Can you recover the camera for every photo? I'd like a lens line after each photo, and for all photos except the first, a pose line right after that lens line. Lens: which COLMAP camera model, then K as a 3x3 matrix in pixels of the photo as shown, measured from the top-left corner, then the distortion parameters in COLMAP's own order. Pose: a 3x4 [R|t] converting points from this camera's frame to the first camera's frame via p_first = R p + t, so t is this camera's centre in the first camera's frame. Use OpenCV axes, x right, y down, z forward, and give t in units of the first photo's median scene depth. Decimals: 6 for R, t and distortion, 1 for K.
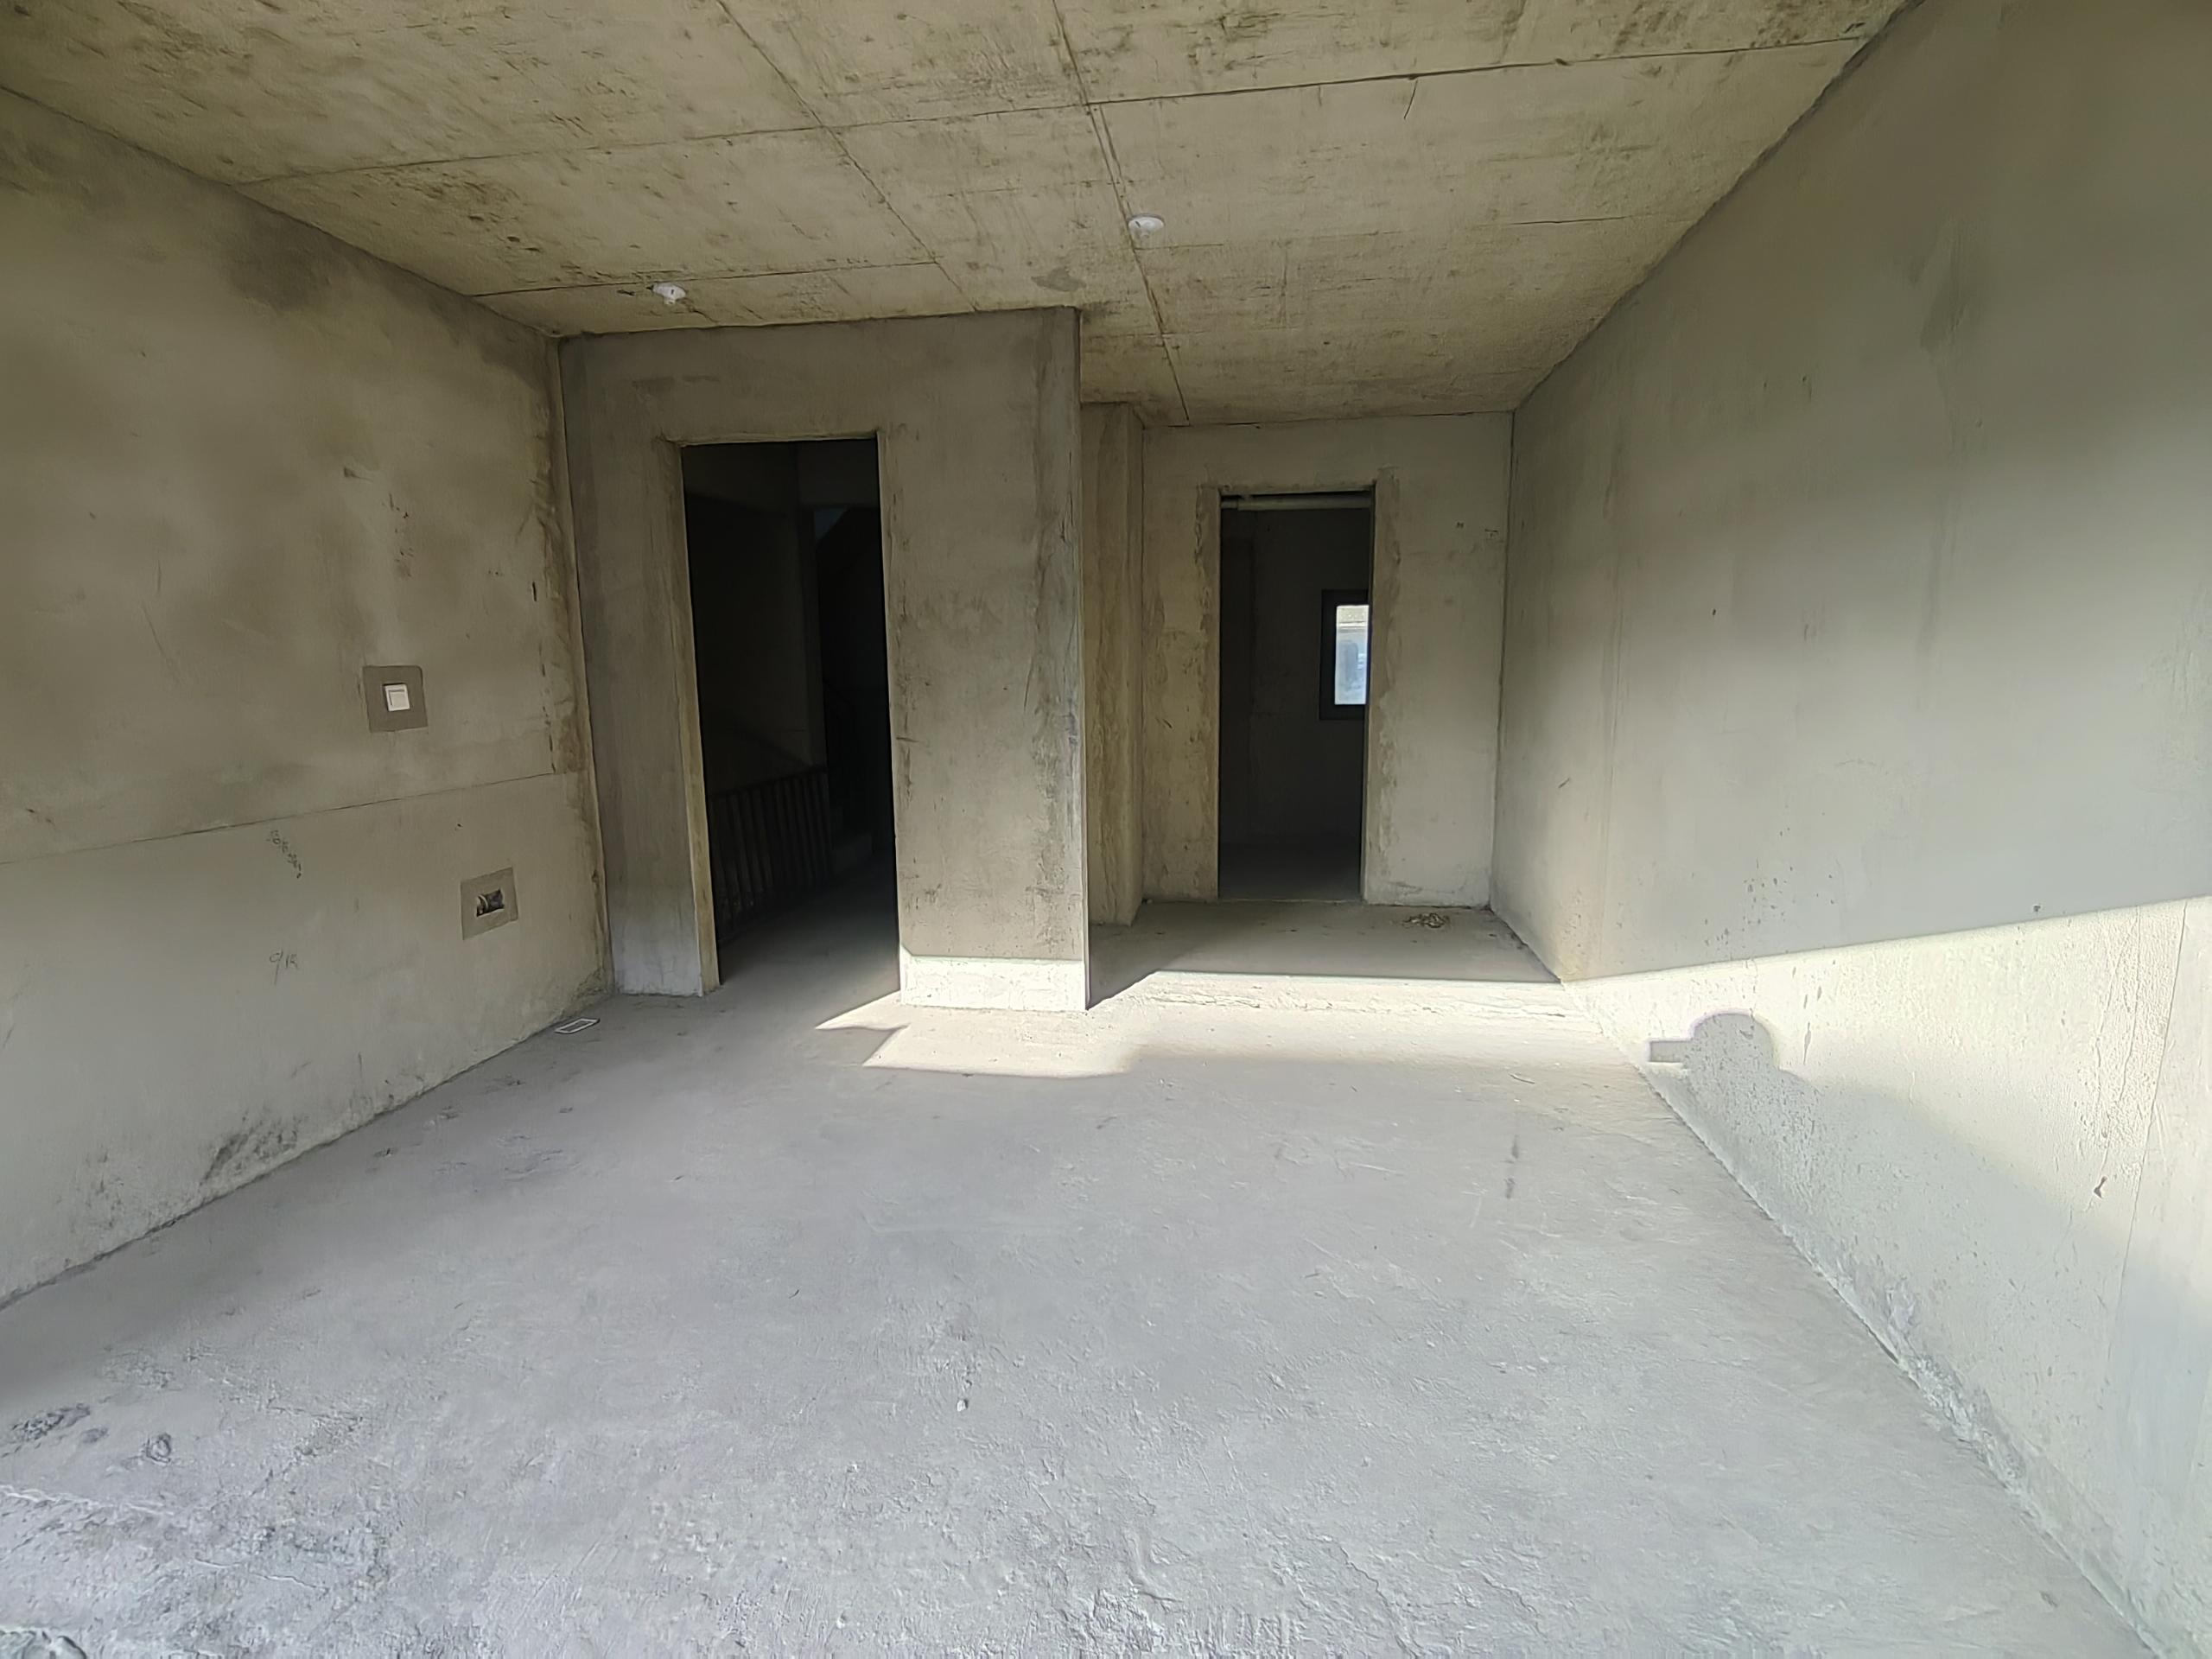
lens RADIAL K [[1048.0, 0, 1110.3], [0, 1048.0, 829.9], [0, 0, 1]] dist [0.000310, -0.002722]
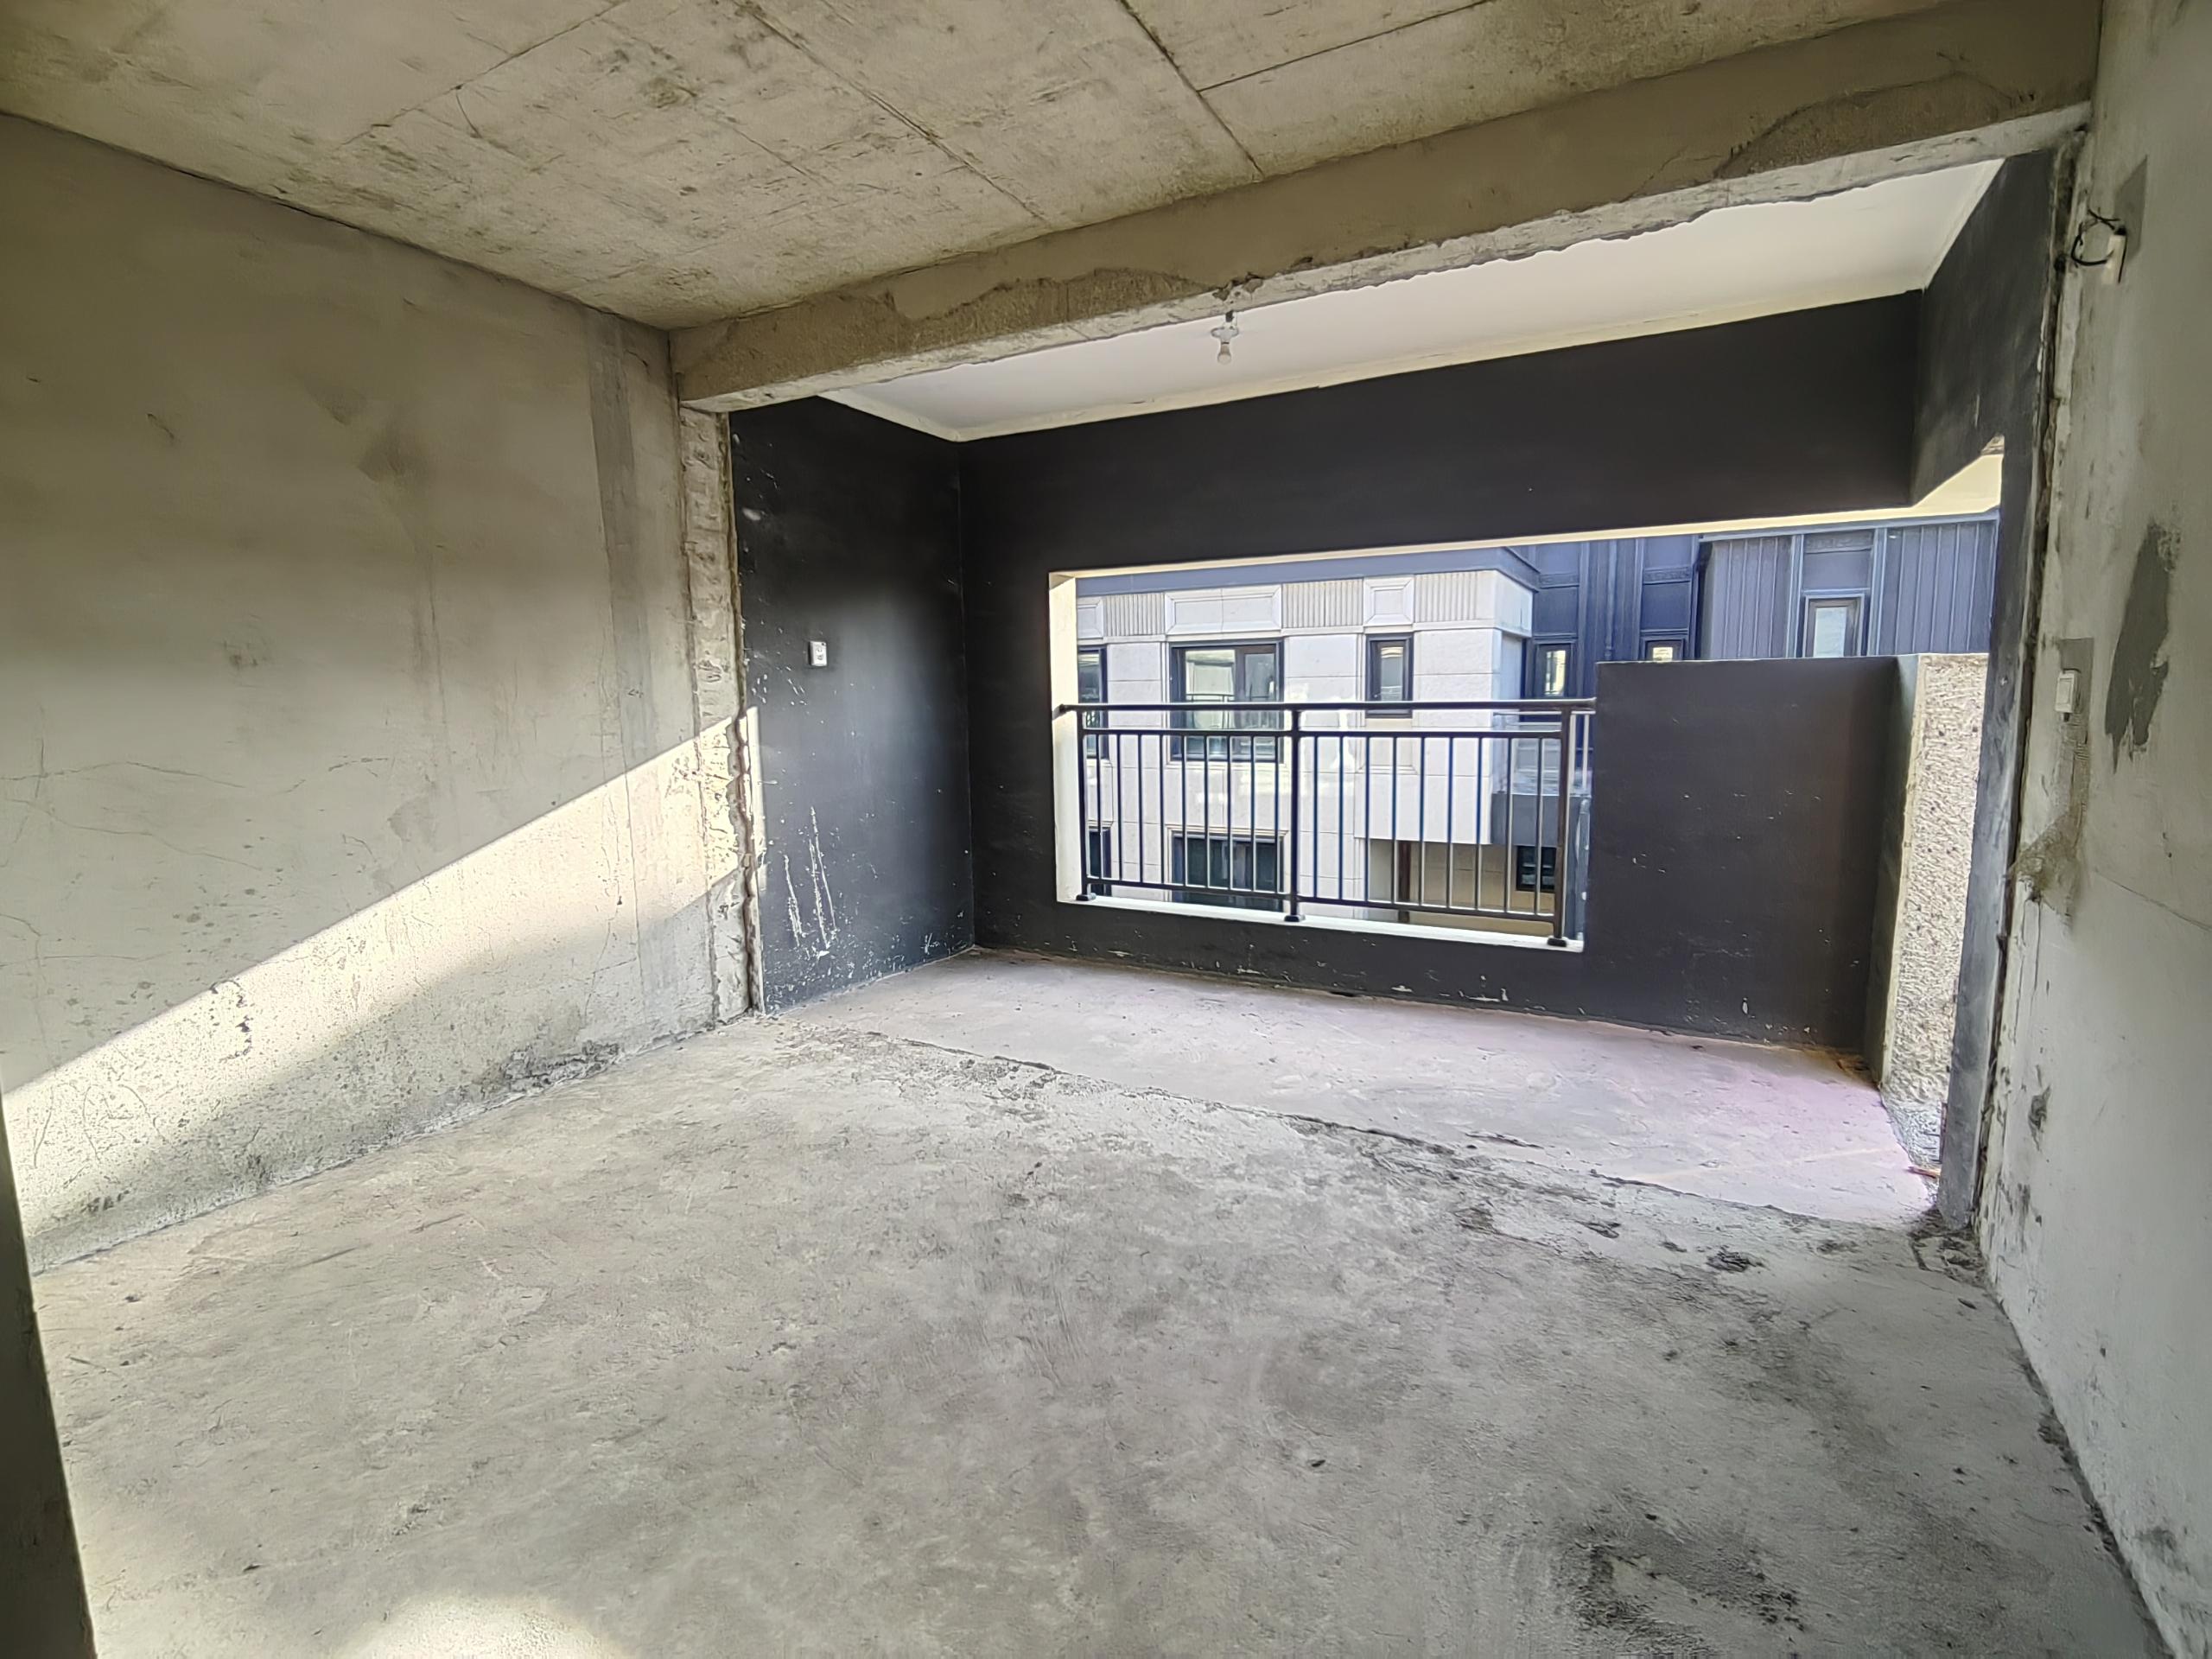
lens RADIAL K [[1048.0, 0, 1110.1], [0, 1048.0, 829.9], [0, 0, 1]] dist [0.000310, -0.002722]
pose [[-0.939503, -0.020475, 0.341929, -0.751955], [0.082476, 0.955323, 0.283822, -0.321479], [-0.332464, 0.294852, -0.895840, 2.207360]]
